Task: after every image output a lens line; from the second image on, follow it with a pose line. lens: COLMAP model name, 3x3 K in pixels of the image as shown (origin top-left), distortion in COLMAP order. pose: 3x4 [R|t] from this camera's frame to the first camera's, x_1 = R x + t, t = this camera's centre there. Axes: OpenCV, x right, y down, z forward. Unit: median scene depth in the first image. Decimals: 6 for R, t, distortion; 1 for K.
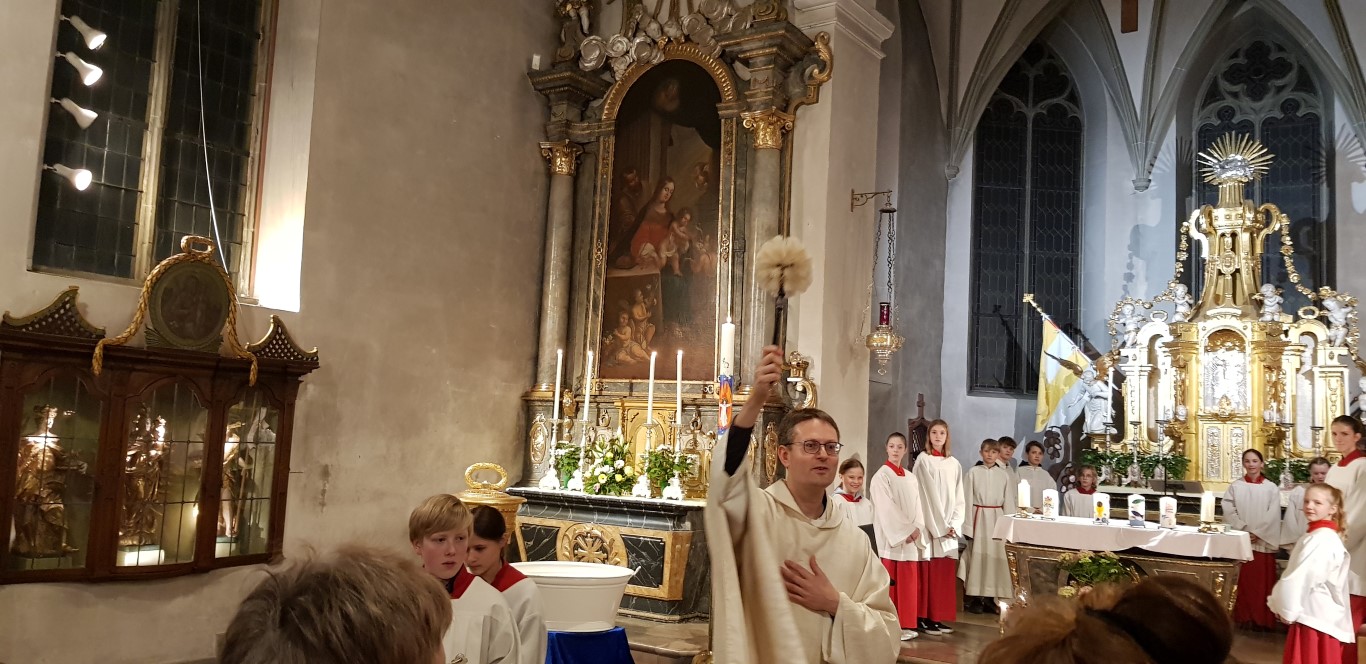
lens RADIAL K [[1079.9, 0, 689.0], [0, 1079.9, 333.0], [0, 0, 1]] dist [0.083102, -0.153380]
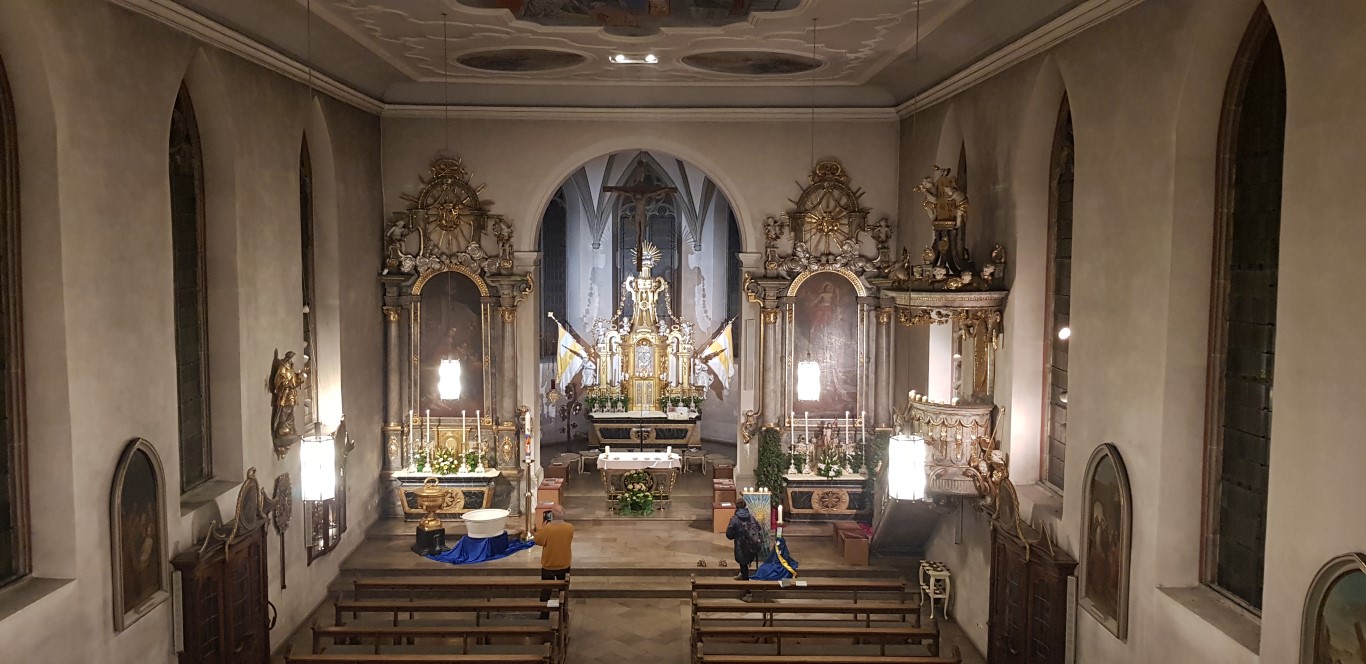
lens RADIAL K [[1066.8, 0, 675.2], [0, 1066.8, 328.6], [0, 0, 1]] dist [0.076577, -0.150999]
pose [[0.823397, -0.090141, 0.560261, -0.692328], [-0.021467, 0.981648, 0.189488, -0.448011], [-0.567060, -0.168051, 0.806351, -0.808646]]
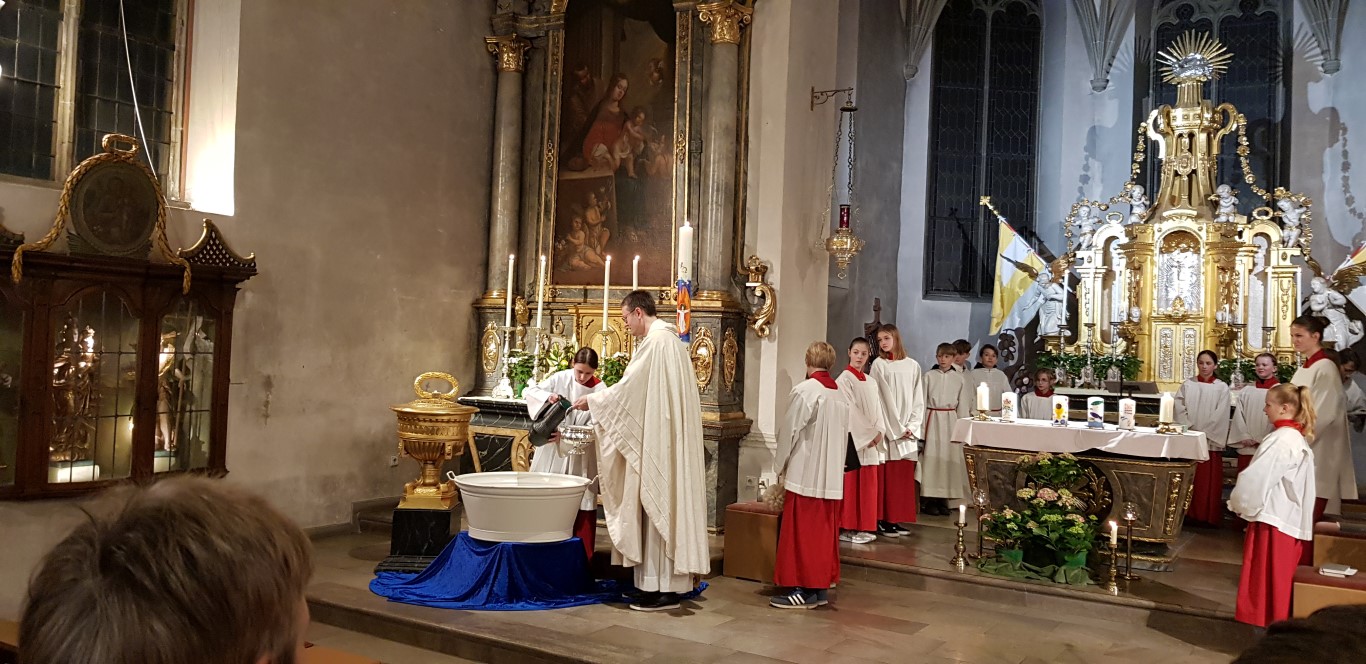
lens RADIAL K [[1078.9, 0, 688.0], [0, 1078.9, 319.3], [0, 0, 1]] dist [0.083364, -0.153836]
pose [[0.999057, -0.008306, 0.042618, -0.002353], [0.005152, 0.997275, 0.073597, 0.001849], [-0.043113, -0.073308, 0.996377, 0.019770]]
